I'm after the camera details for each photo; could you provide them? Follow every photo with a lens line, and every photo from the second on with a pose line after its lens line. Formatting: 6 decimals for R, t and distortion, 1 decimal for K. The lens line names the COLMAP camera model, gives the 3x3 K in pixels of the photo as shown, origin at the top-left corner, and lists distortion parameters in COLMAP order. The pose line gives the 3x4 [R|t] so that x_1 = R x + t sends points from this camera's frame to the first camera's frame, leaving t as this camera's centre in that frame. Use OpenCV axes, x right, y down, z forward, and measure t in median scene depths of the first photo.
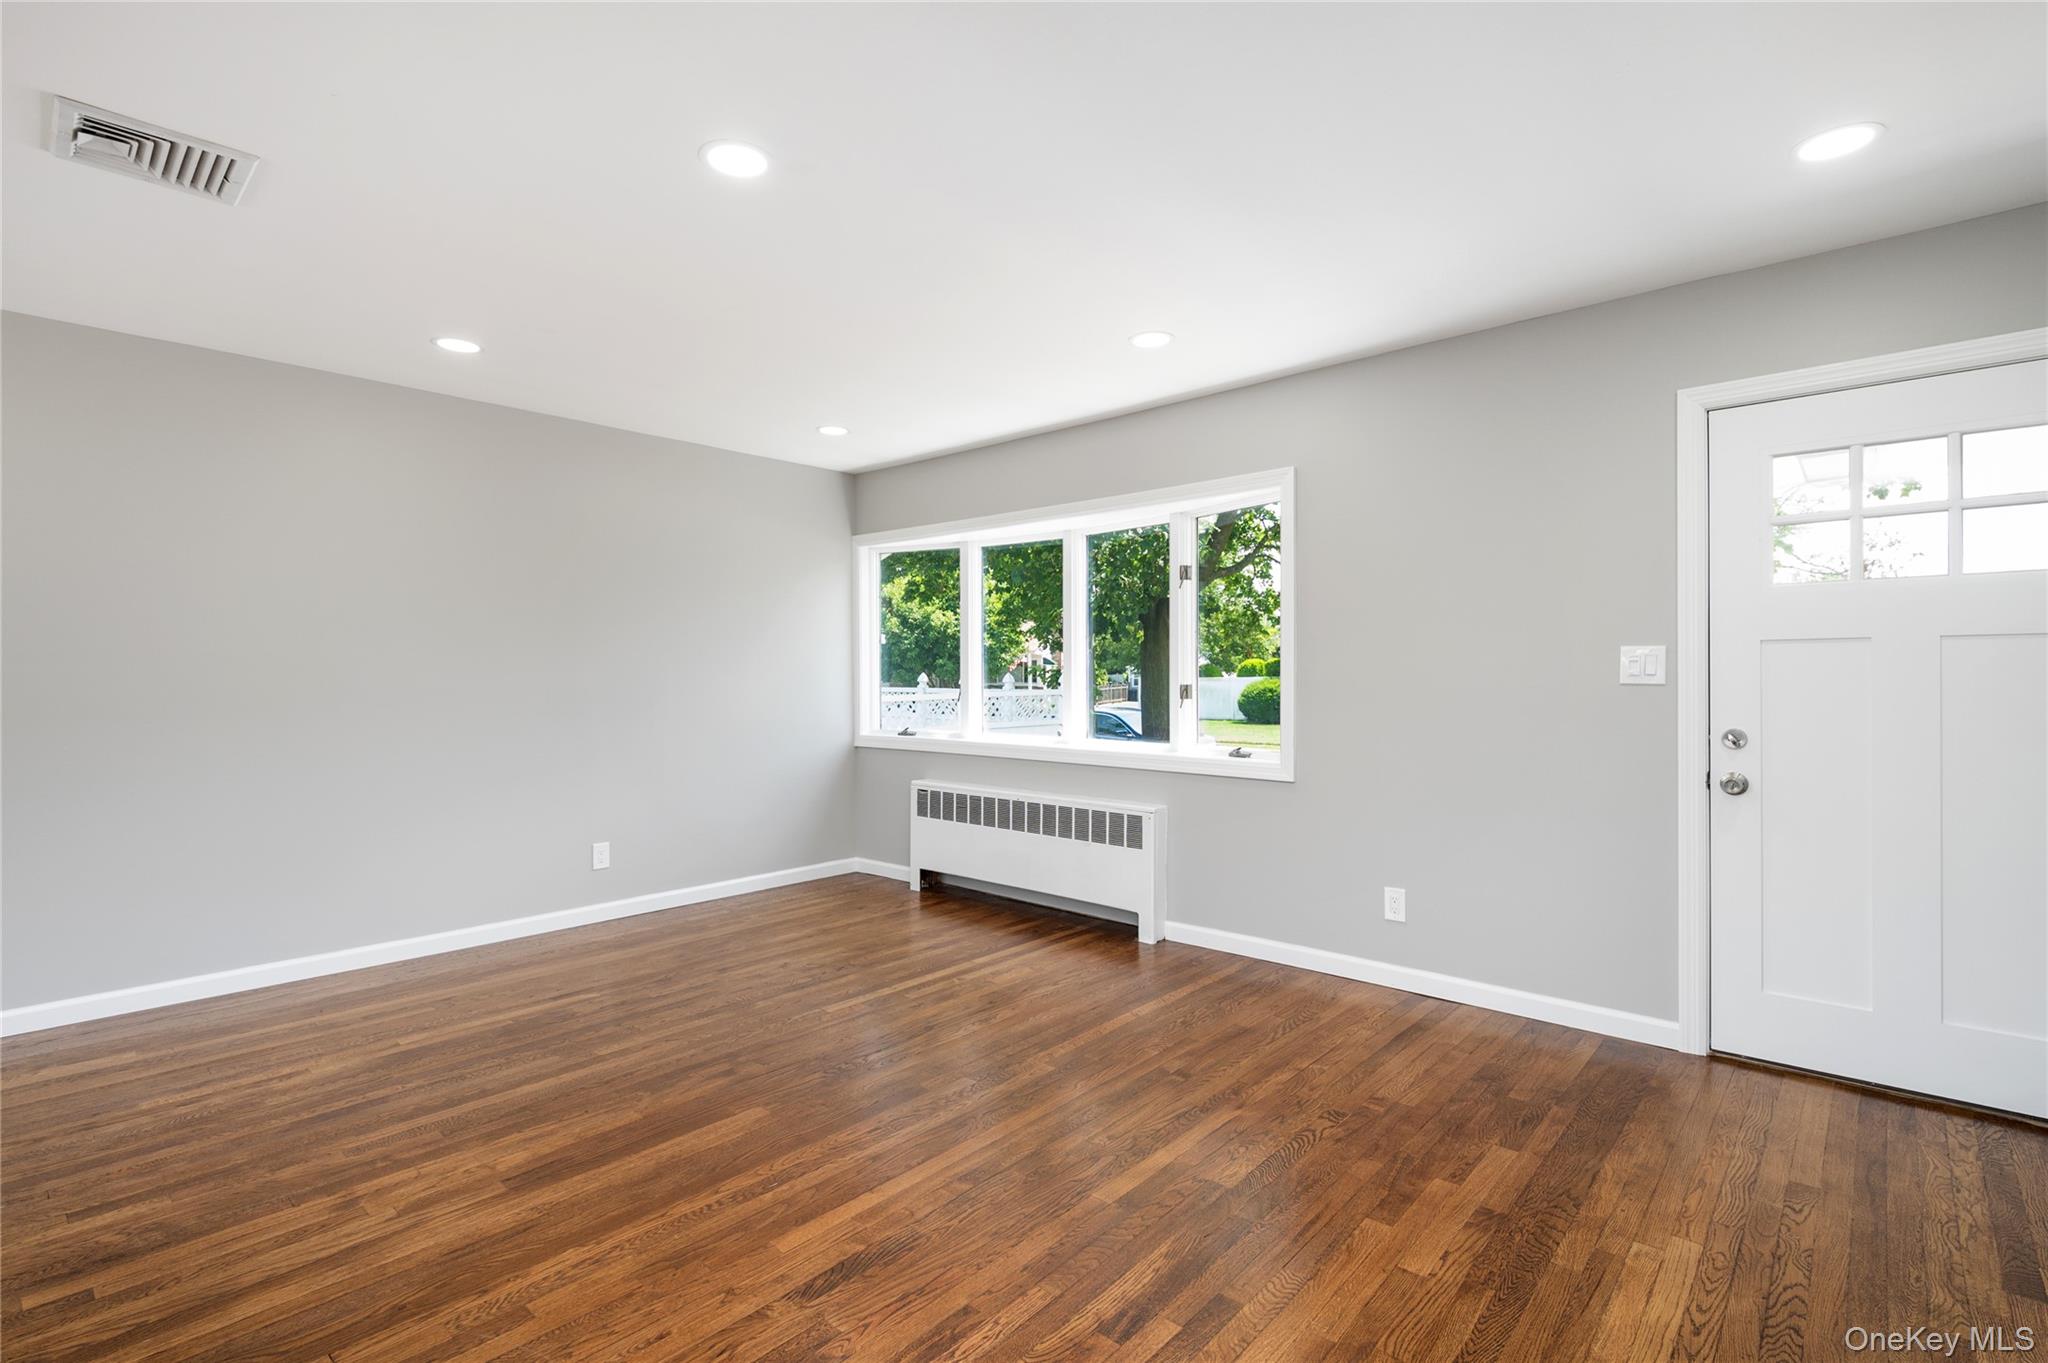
lens RADIAL K [[947.4, 0, 1024.0], [0, 947.4, 681.5], [0, 0, 1]] dist [0.000250, 0.000149]
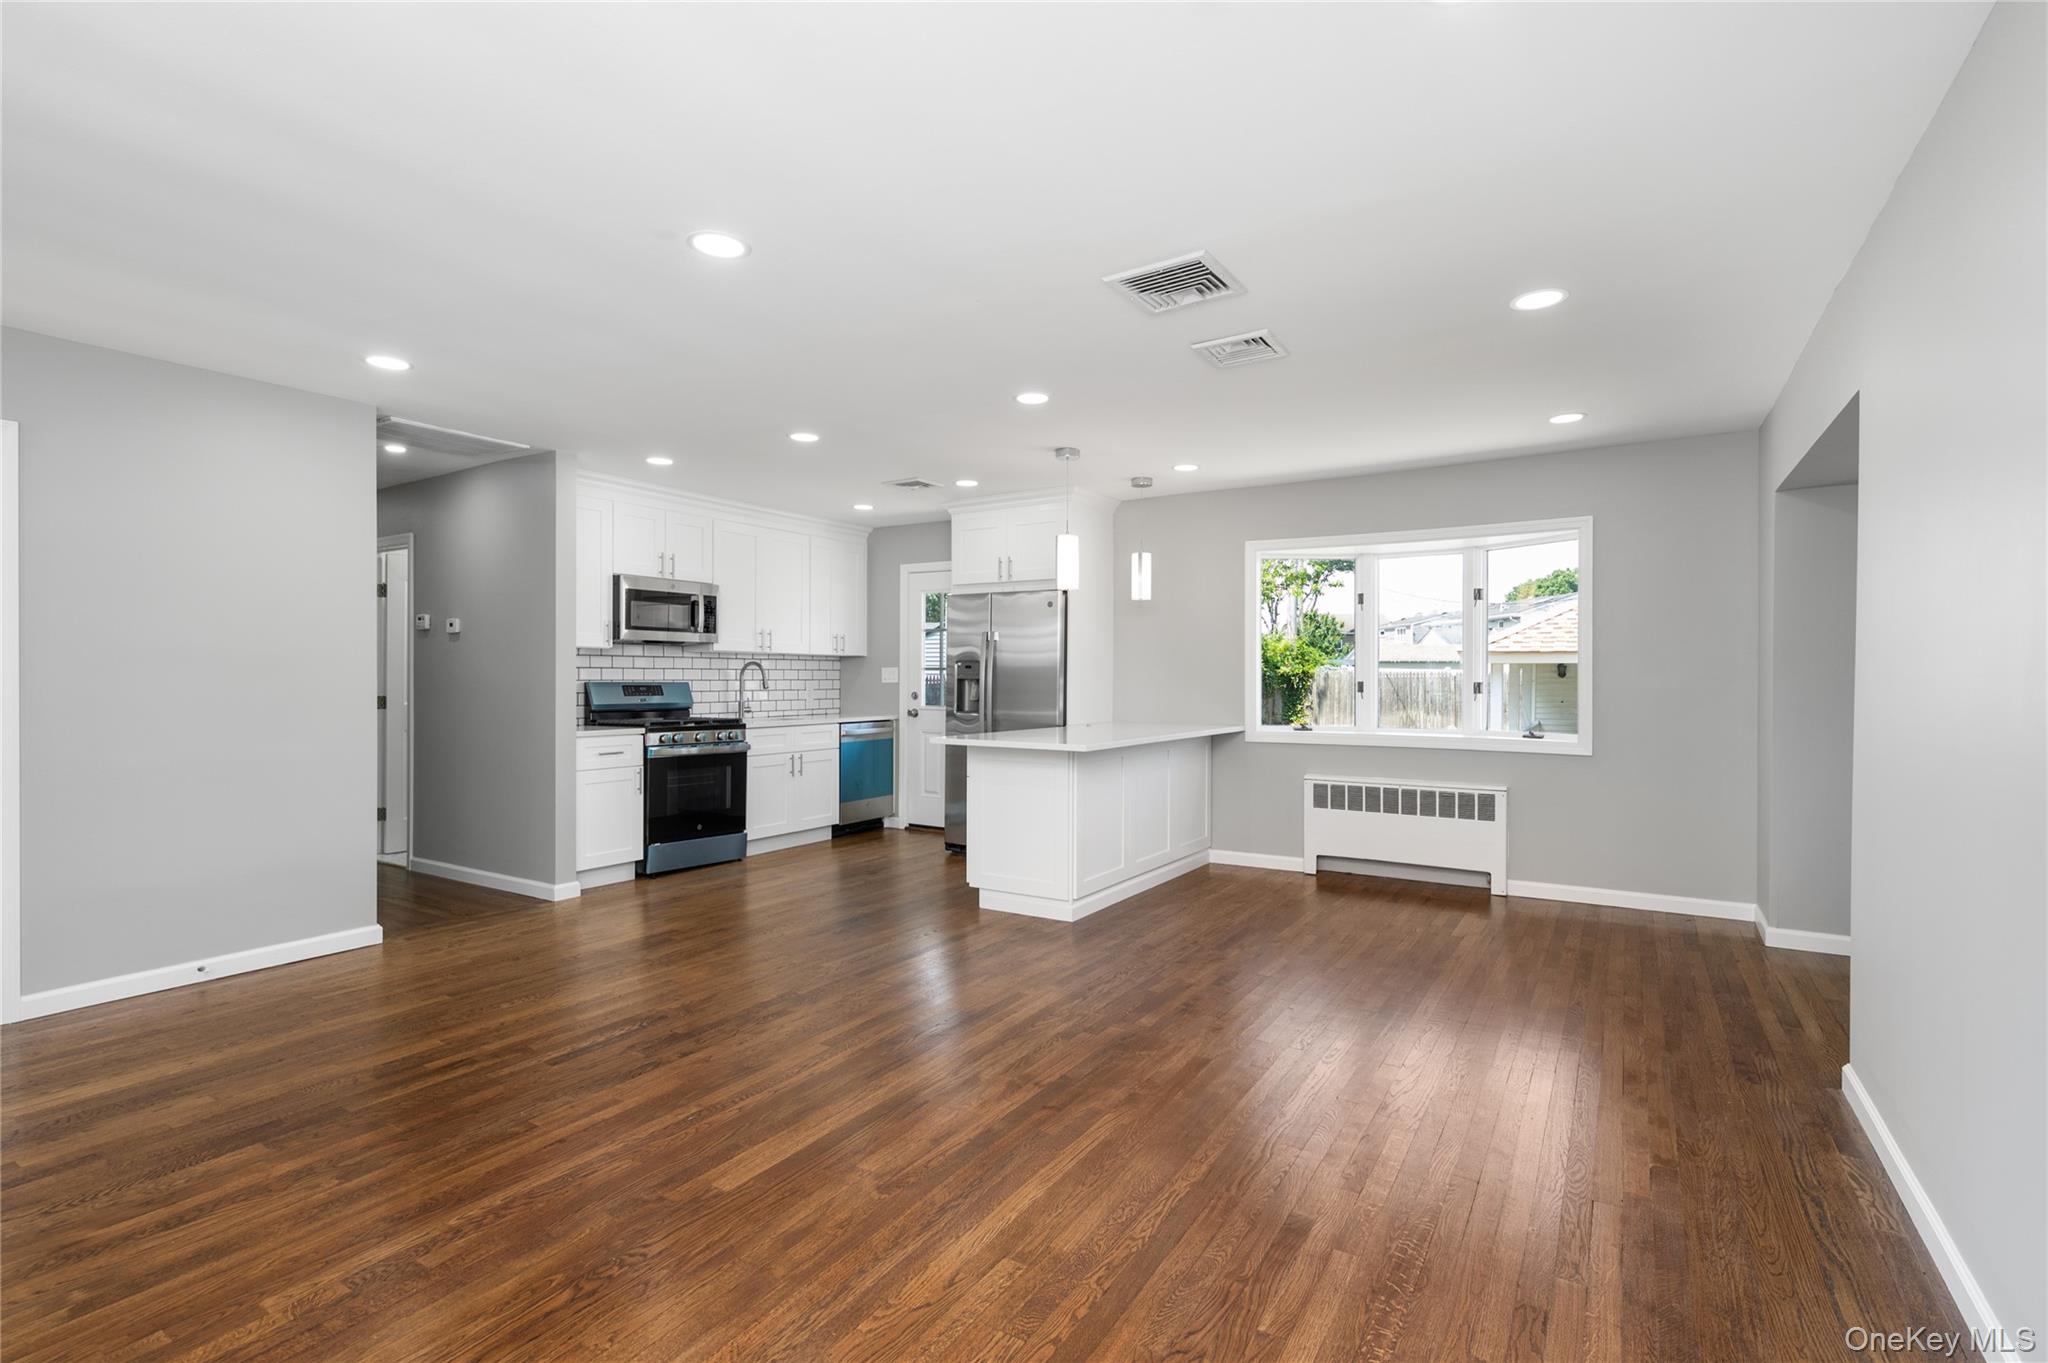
lens RADIAL K [[947.4, 0, 1024.0], [0, 947.4, 681.5], [0, 0, 1]] dist [0.000250, 0.000149]
pose [[-0.985596, 0.000723, -0.169116, -0.389429], [-0.001516, 0.999913, 0.013107, -0.015333], [0.169111, 0.013175, -0.985509, 1.829860]]
